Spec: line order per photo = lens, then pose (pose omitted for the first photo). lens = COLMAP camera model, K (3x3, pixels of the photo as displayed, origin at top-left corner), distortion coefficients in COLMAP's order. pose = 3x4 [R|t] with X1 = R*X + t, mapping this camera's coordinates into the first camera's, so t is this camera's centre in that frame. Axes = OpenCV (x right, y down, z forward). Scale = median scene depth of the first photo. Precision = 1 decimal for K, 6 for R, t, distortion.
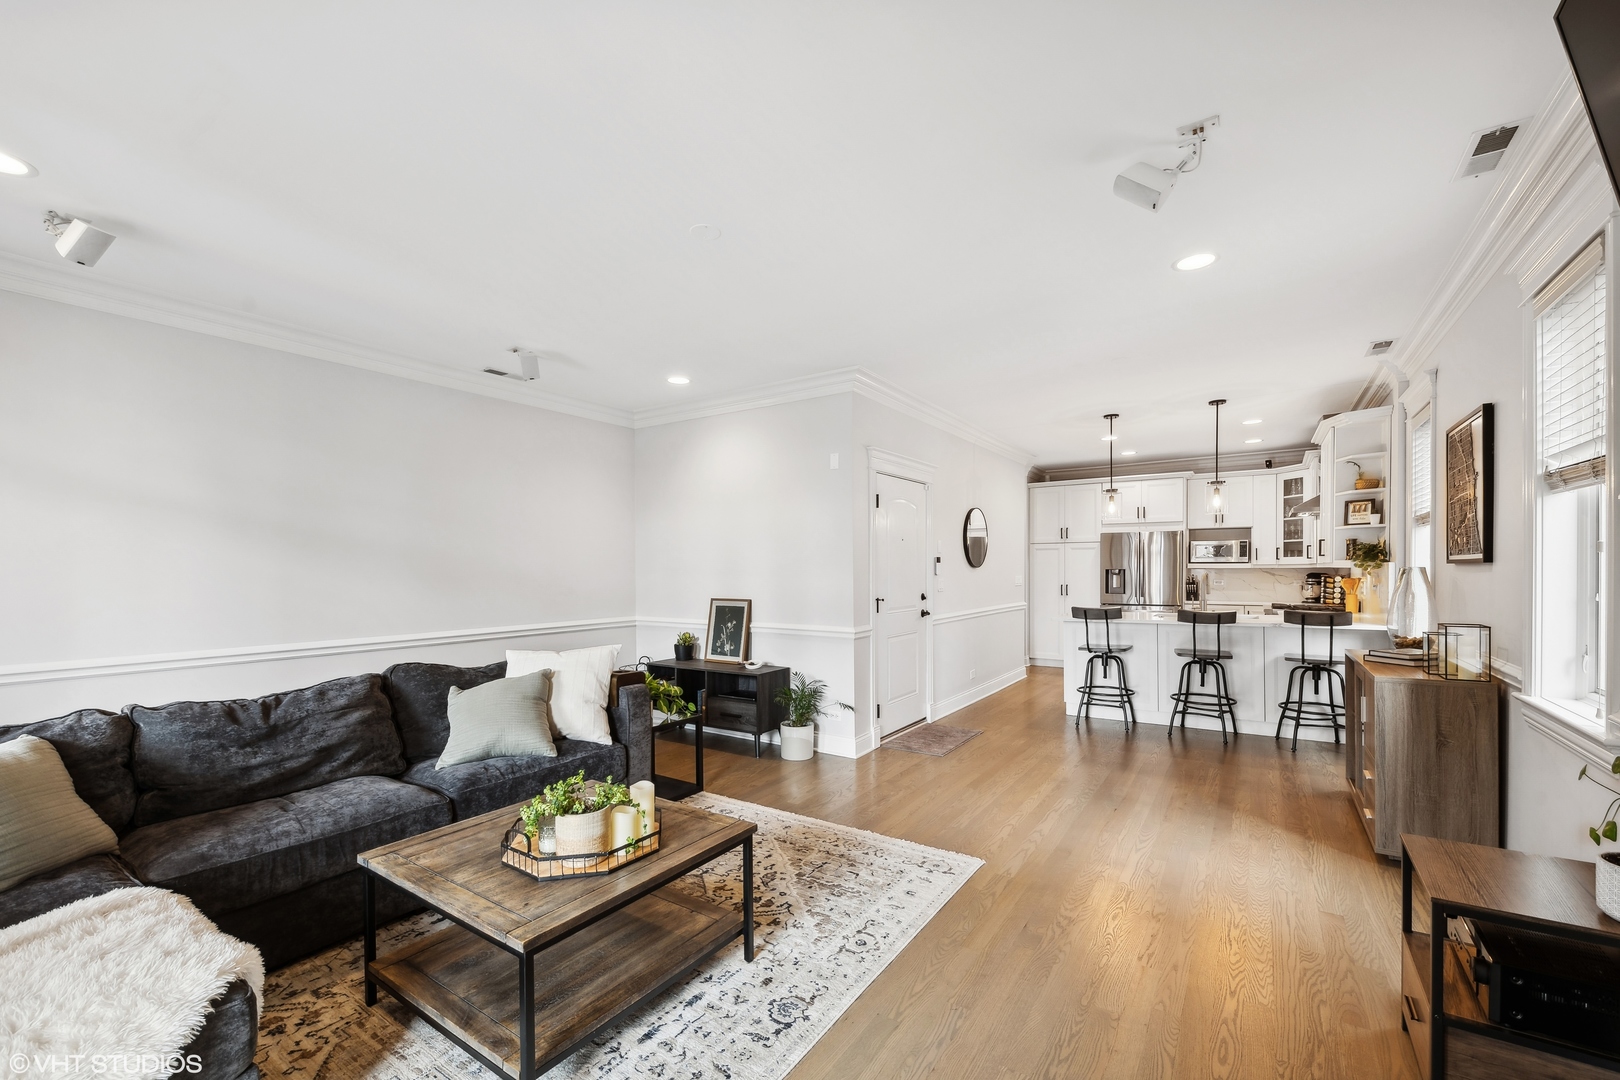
lens RADIAL K [[681.8, 0, 791.0], [0, 681.8, 575.6], [0, 0, 1]] dist [0.000287, 0.000034]
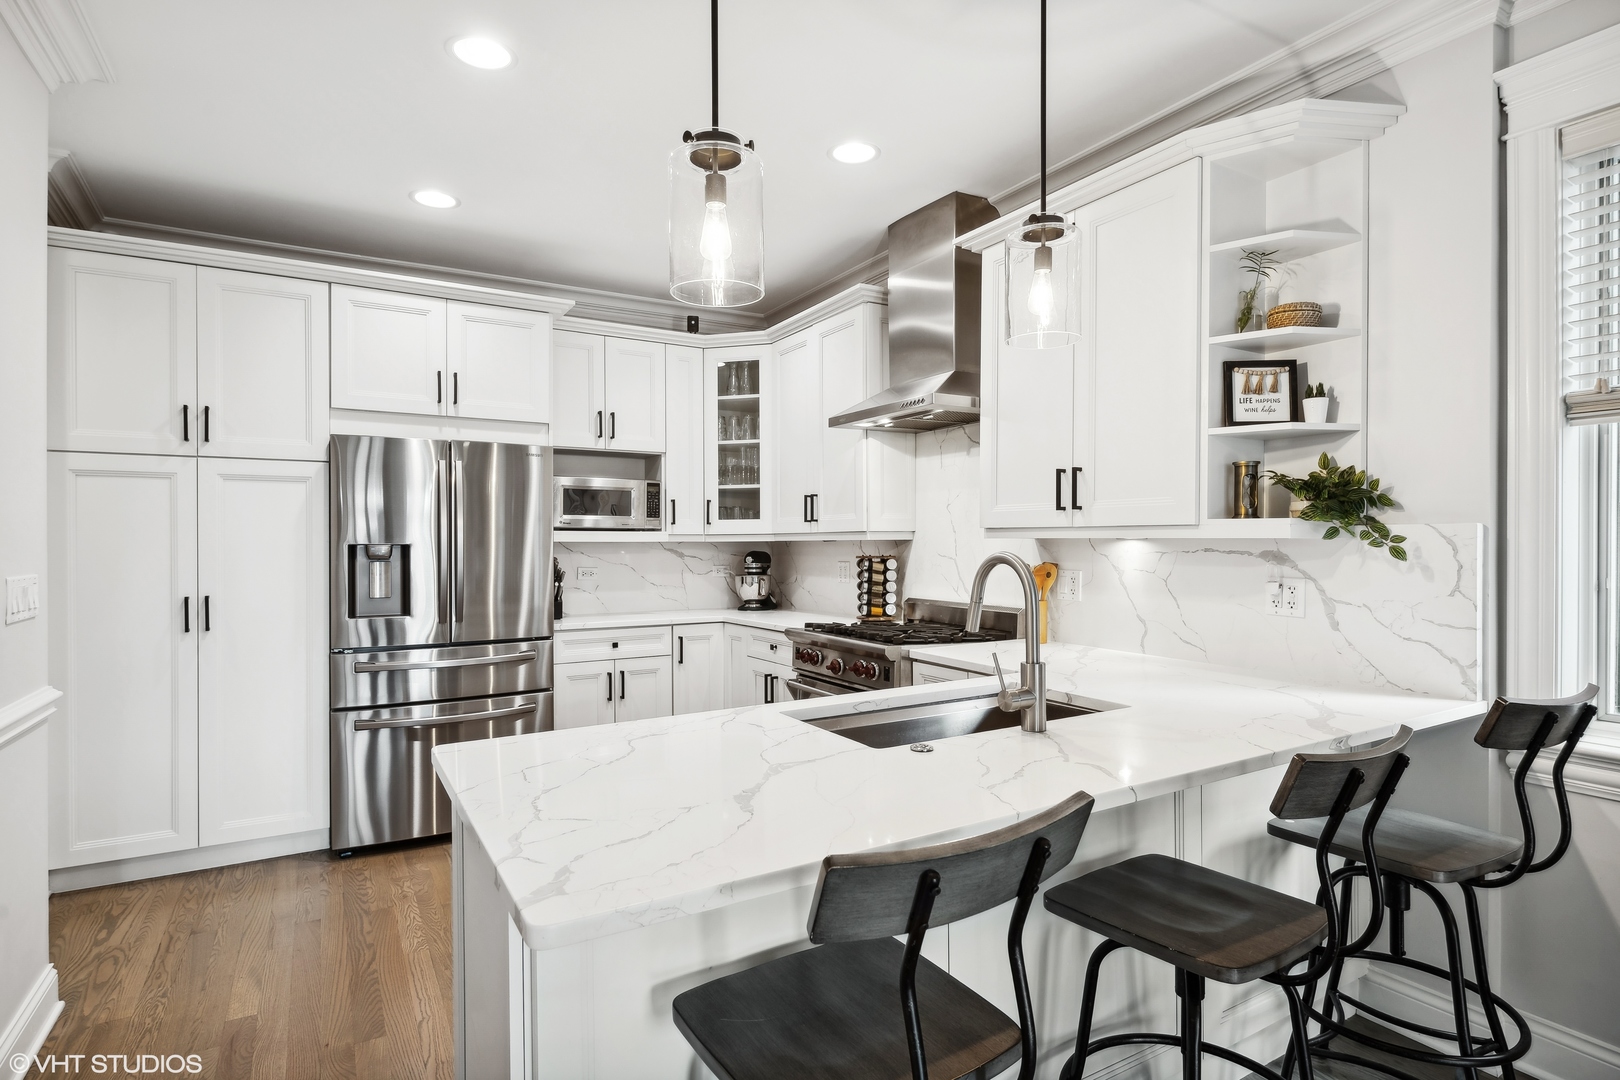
lens RADIAL K [[828.3, 0, 810.0], [0, 828.3, 540.0], [0, 0, 1]] dist [0.002675, -0.000175]
pose [[0.412344, 0.005374, 0.911012, 0.286500], [0.009074, 0.999909, -0.010006, -0.008242], [-0.910983, 0.012393, 0.412257, 0.958618]]
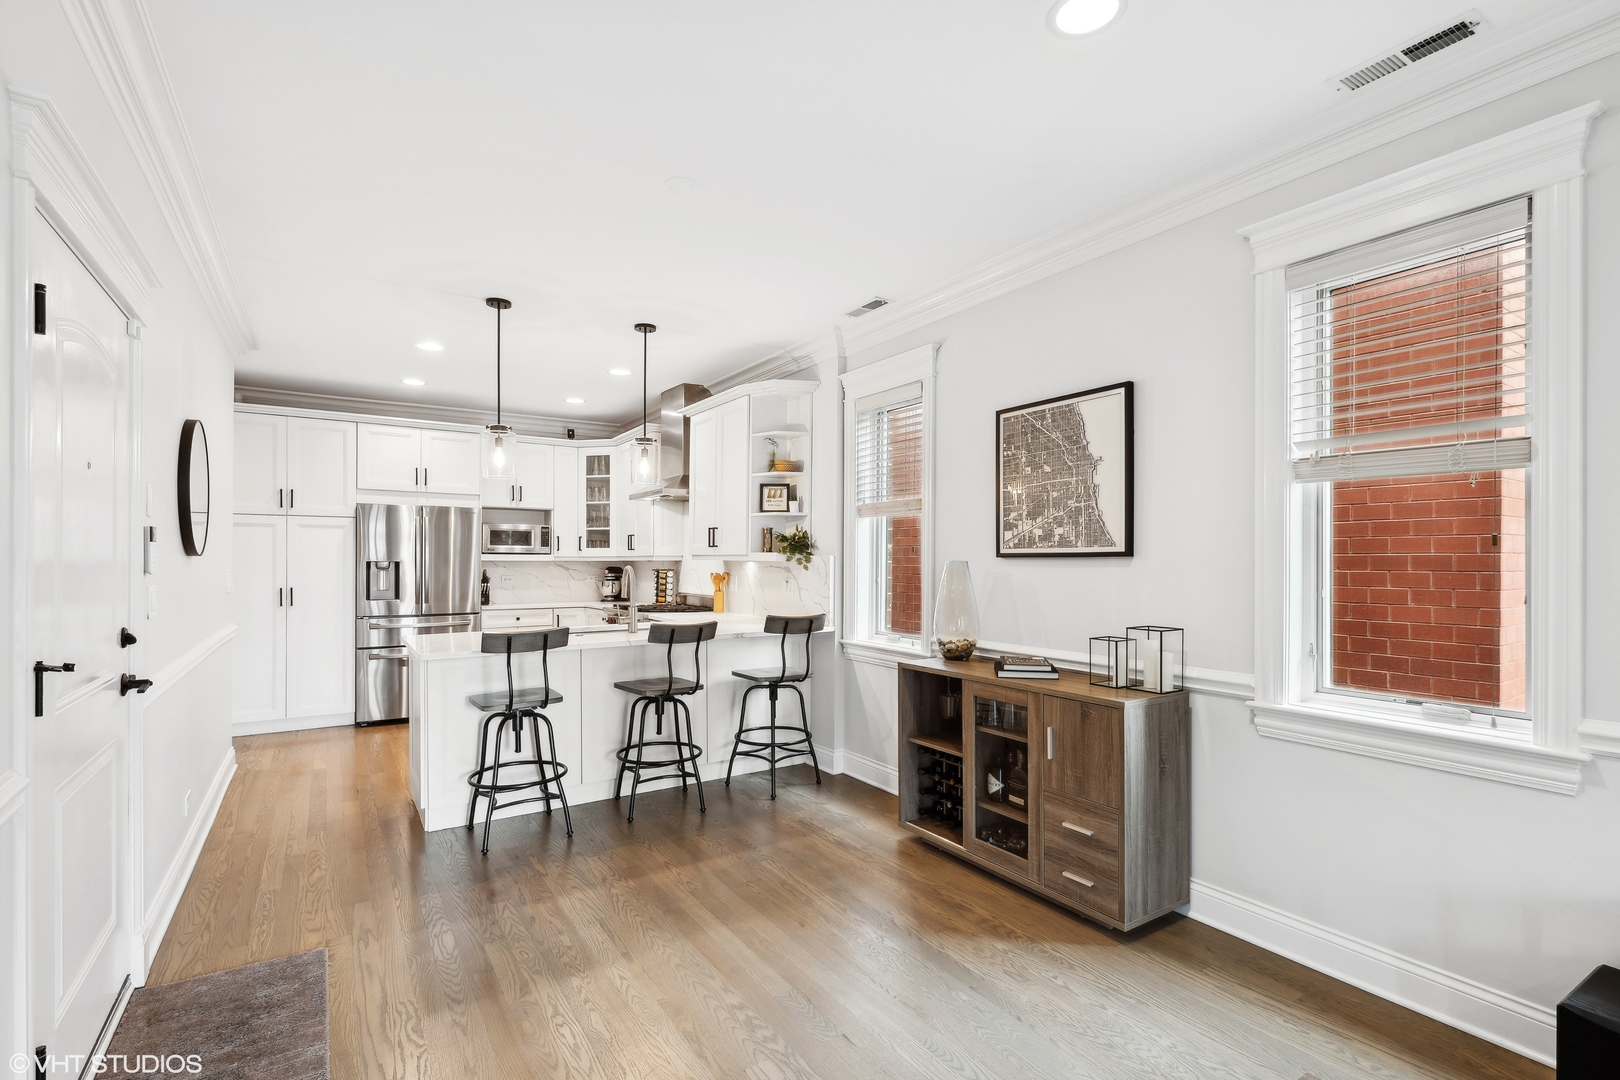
lens RADIAL K [[746.9, 0, 812.2], [0, 746.9, 563.7], [0, 0, 1]] dist [0.001777, 0.000218]
pose [[0.374424, 0.002892, 0.927253, -0.032682], [0.003512, 0.999984, -0.004537, -0.003739], [-0.927251, 0.004955, 0.374408, 0.551271]]
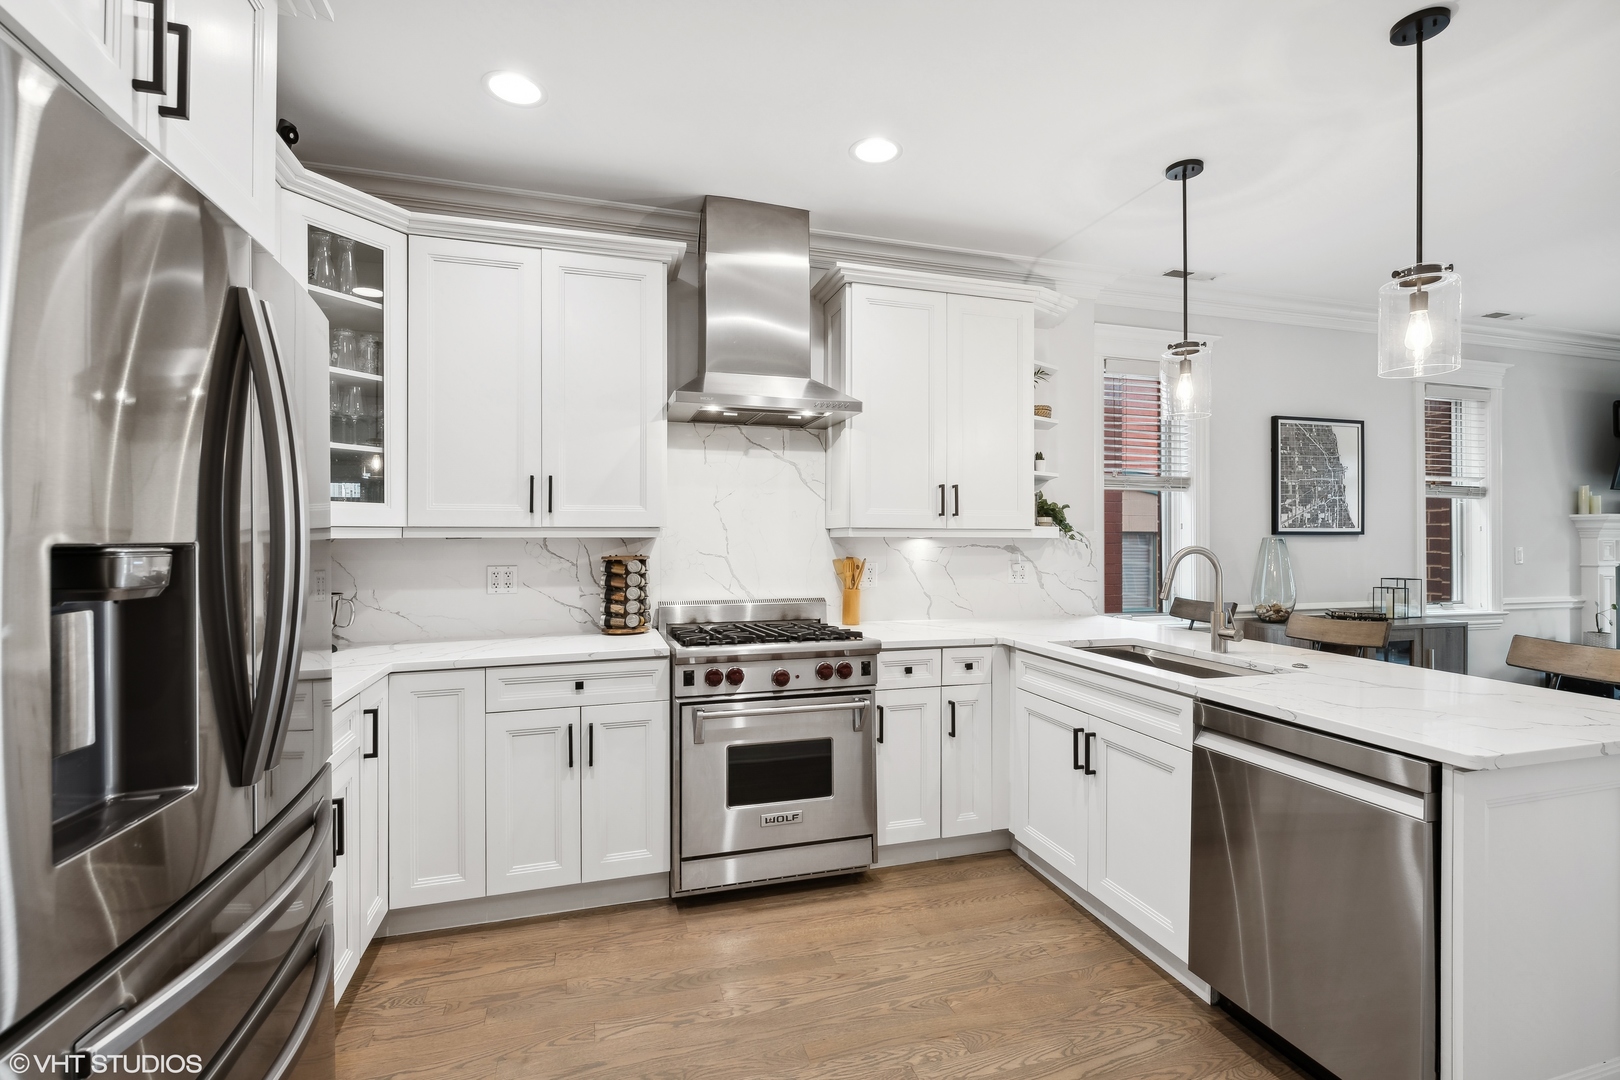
lens RADIAL K [[713.6, 0, 810.0], [0, 713.6, 540.0], [0, 0, 1]] dist [-0.000649, -0.000271]
pose [[-0.782229, 0.004575, 0.622975, 0.527105], [0.009849, 0.999939, 0.005024, -0.014404], [-0.622914, 0.010066, -0.782226, 1.521592]]
